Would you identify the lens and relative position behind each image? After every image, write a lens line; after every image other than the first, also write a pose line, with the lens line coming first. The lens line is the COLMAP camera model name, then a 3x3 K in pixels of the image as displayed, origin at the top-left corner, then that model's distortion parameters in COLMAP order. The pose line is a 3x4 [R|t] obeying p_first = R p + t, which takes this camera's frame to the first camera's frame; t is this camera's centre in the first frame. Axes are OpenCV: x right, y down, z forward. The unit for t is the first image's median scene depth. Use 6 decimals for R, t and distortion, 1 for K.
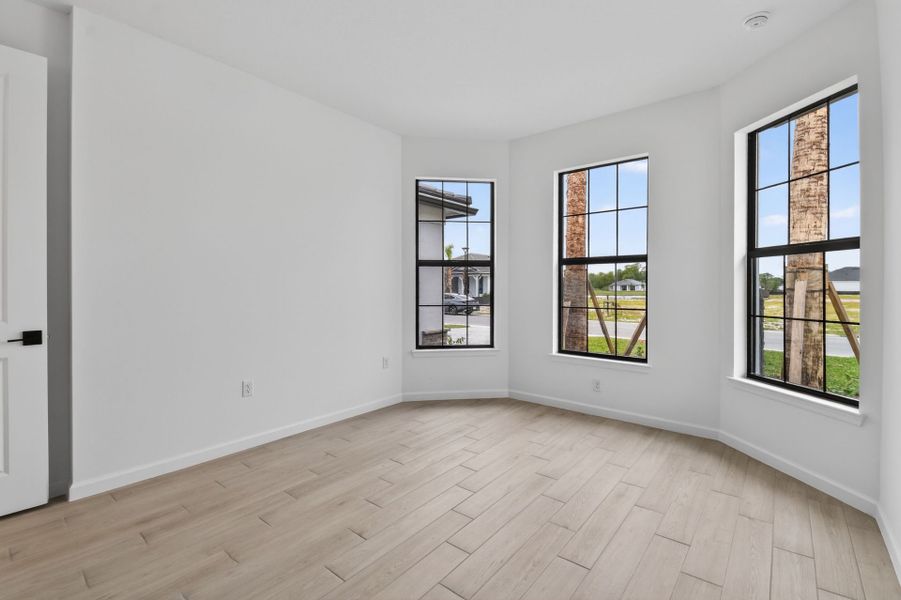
lens RADIAL K [[403.4, 0, 457.7], [0, 403.4, 294.0], [0, 0, 1]] dist [0.056635, -0.030263]
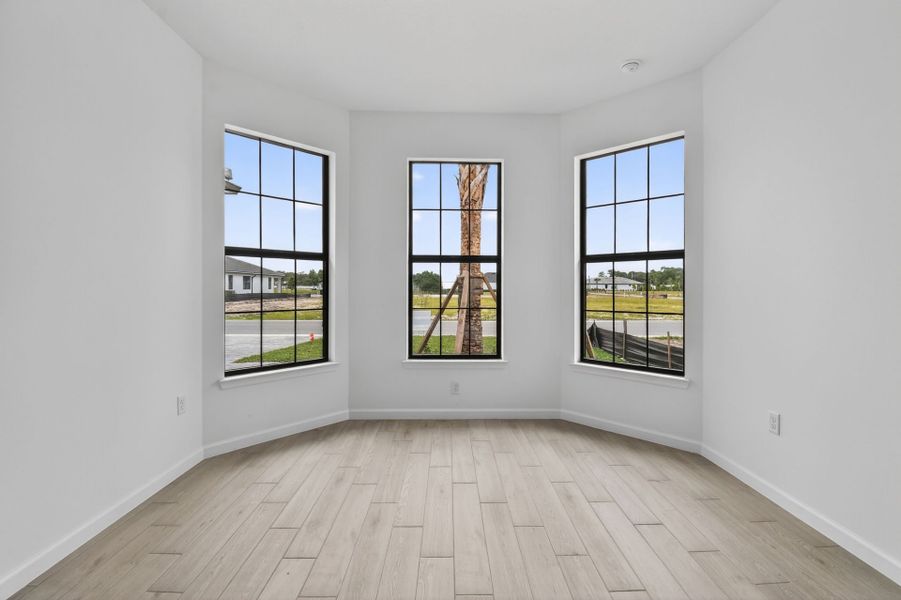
lens RADIAL K [[393.4, 0, 450.5], [0, 393.4, 300.0], [0, 0, 1]] dist [0.001020, 0.000074]
pose [[0.778528, -0.017254, 0.627372, -0.314114], [0.009154, 0.999828, 0.016138, -0.001652], [-0.627543, -0.006821, 0.778552, 0.343246]]
